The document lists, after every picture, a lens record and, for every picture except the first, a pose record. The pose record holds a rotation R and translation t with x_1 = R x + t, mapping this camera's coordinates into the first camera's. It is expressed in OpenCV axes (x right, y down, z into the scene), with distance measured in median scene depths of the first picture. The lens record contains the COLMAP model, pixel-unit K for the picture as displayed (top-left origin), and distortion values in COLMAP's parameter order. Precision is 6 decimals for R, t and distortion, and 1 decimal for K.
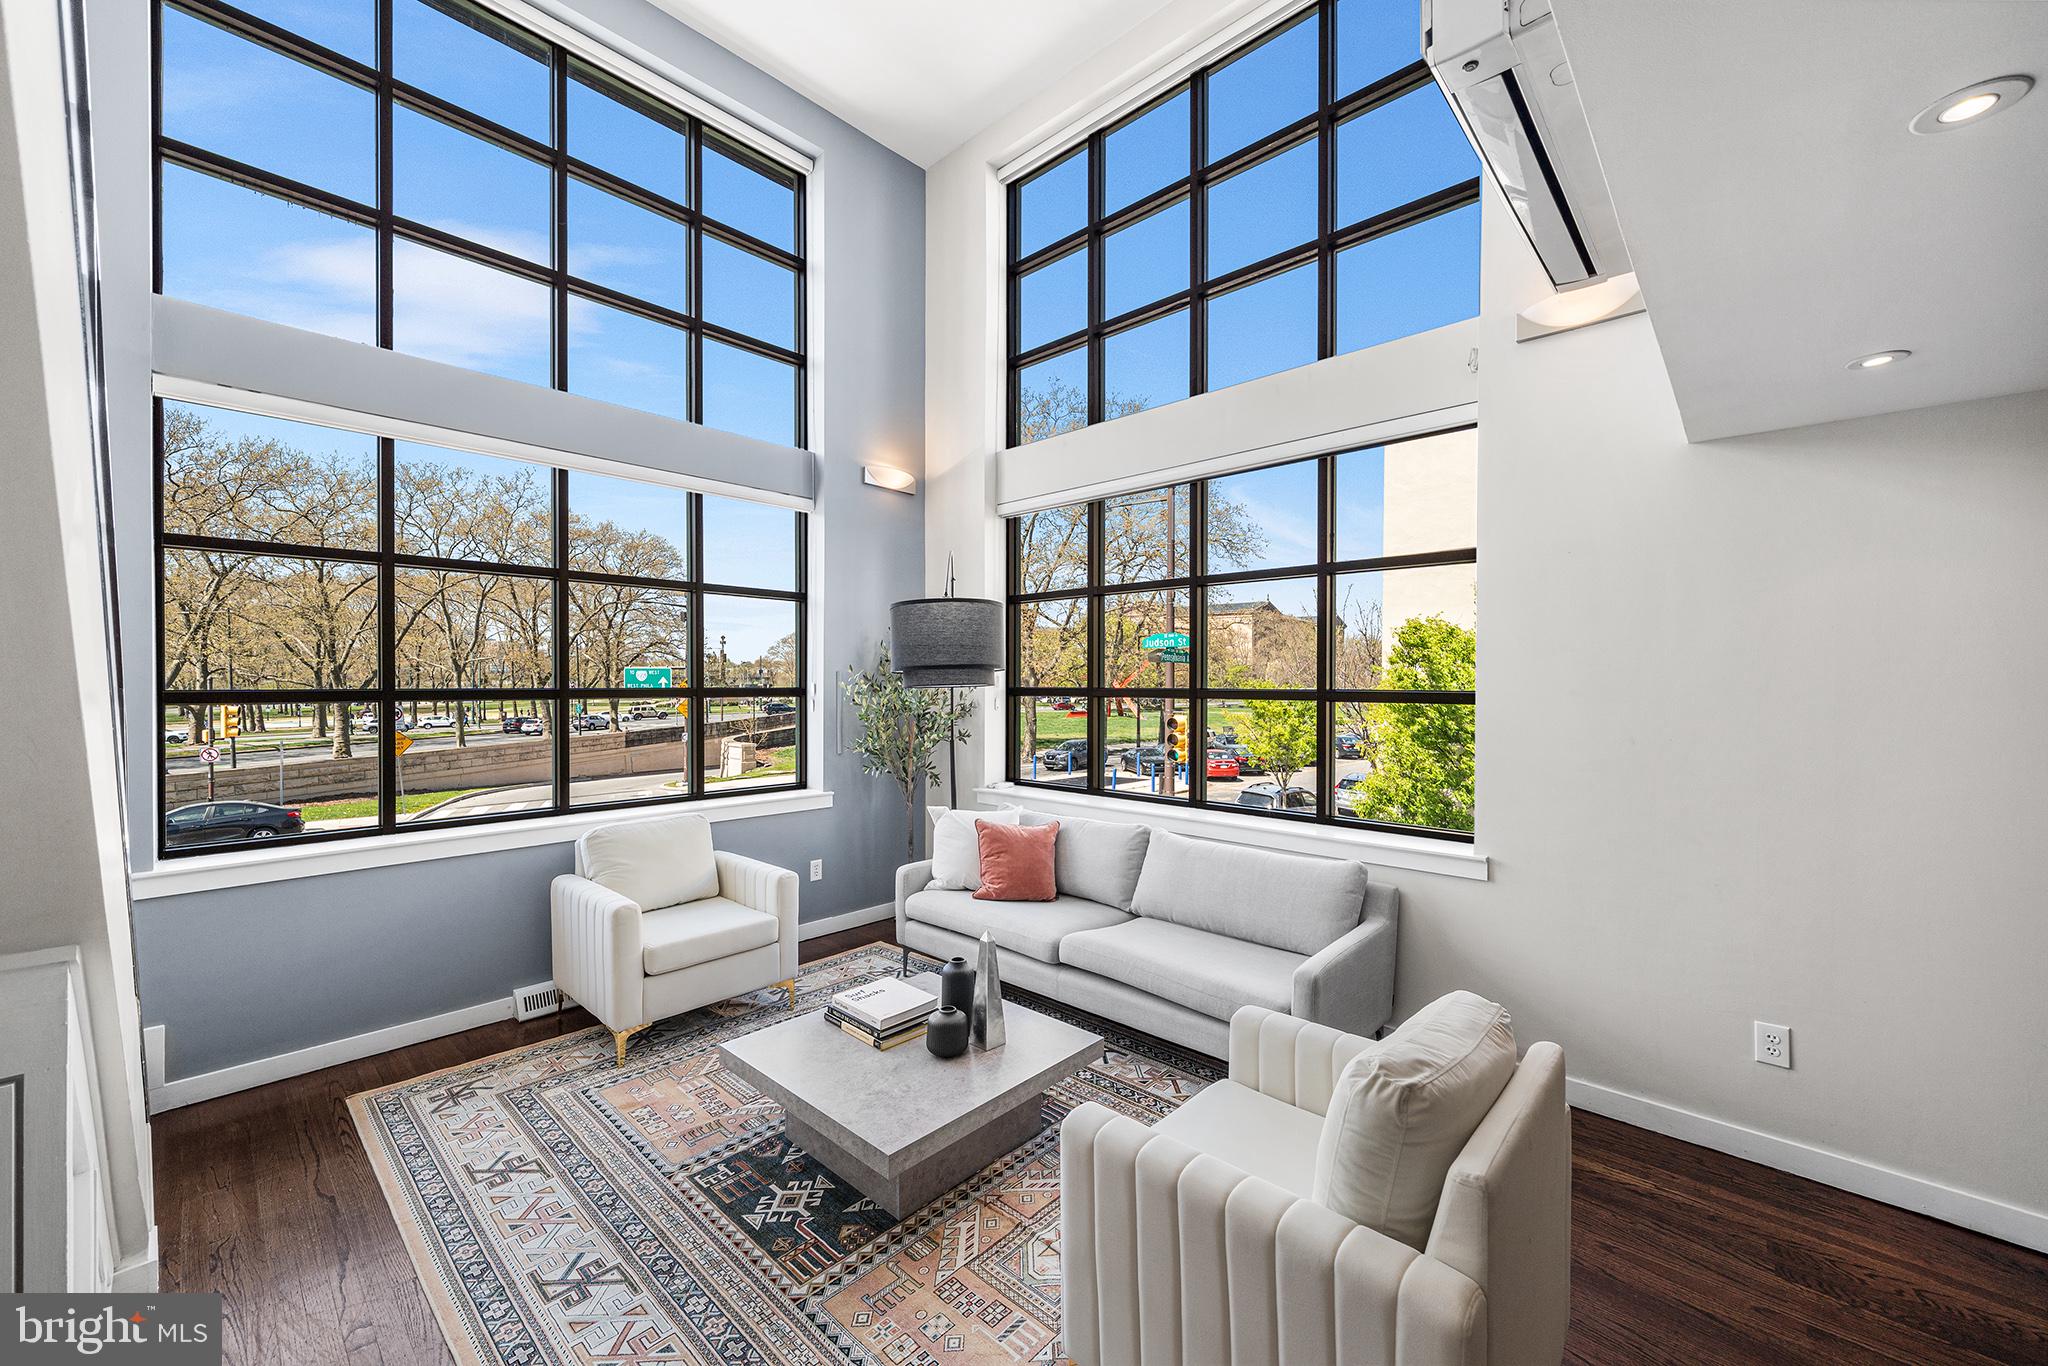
lens RADIAL K [[792.8, 0, 1024.0], [0, 792.8, 683.0], [0, 0, 1]] dist [0.000507, 0.000061]
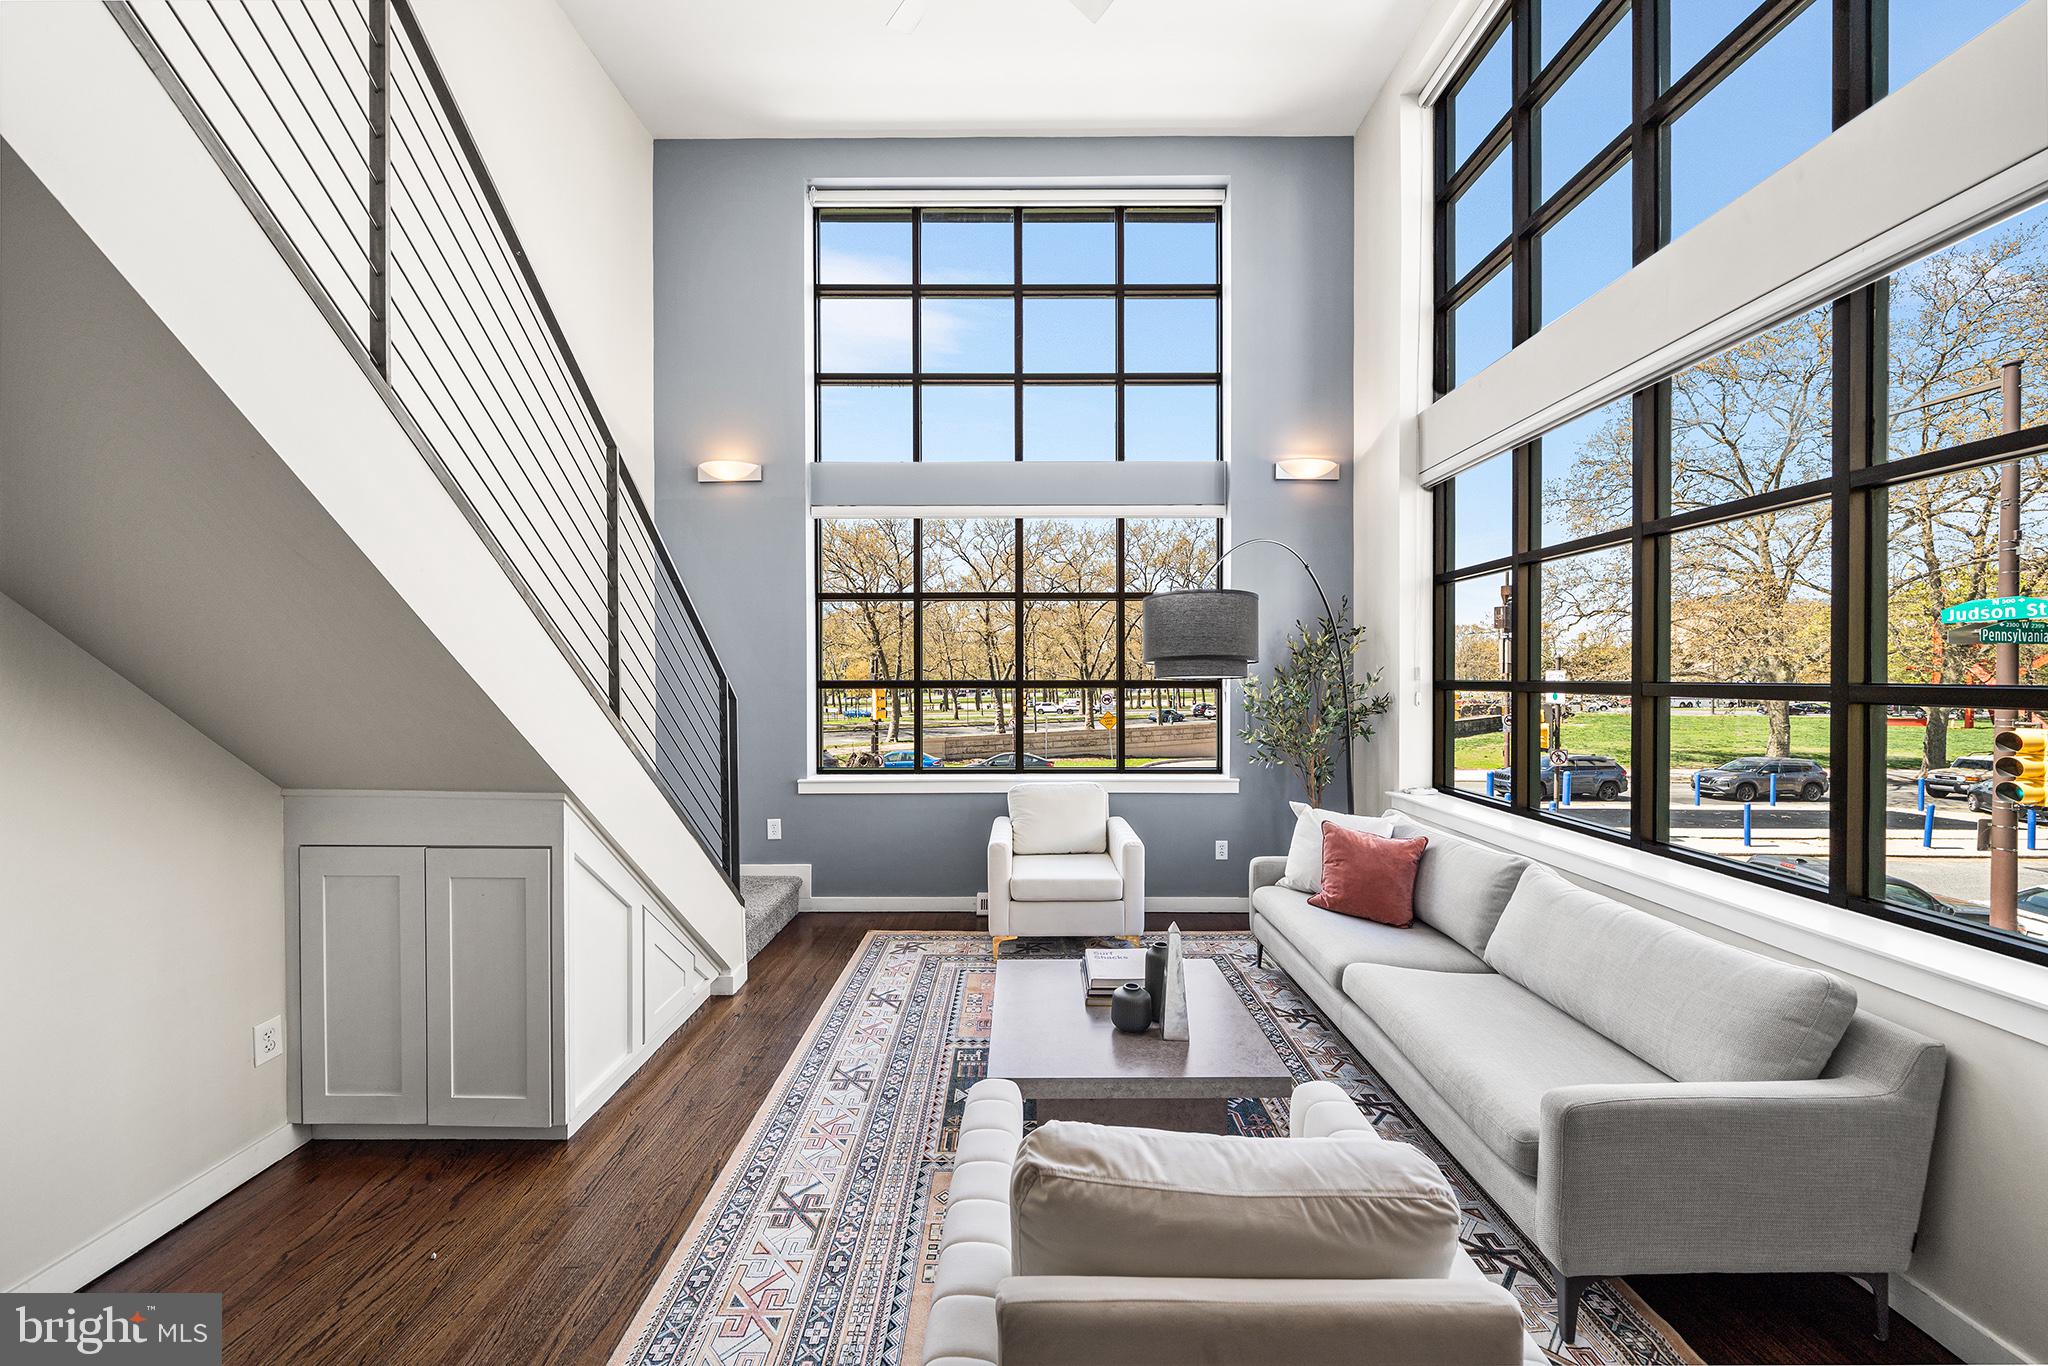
lens RADIAL K [[730.4, 0, 1026.8], [0, 730.4, 678.8], [0, 0, 1]] dist [0.000162, 0.000074]
pose [[0.681573, 0.001106, -0.731749, 0.310766], [0.000310, 0.999998, 0.001799, 0.002438], [0.731750, -0.001453, 0.681572, 0.146411]]
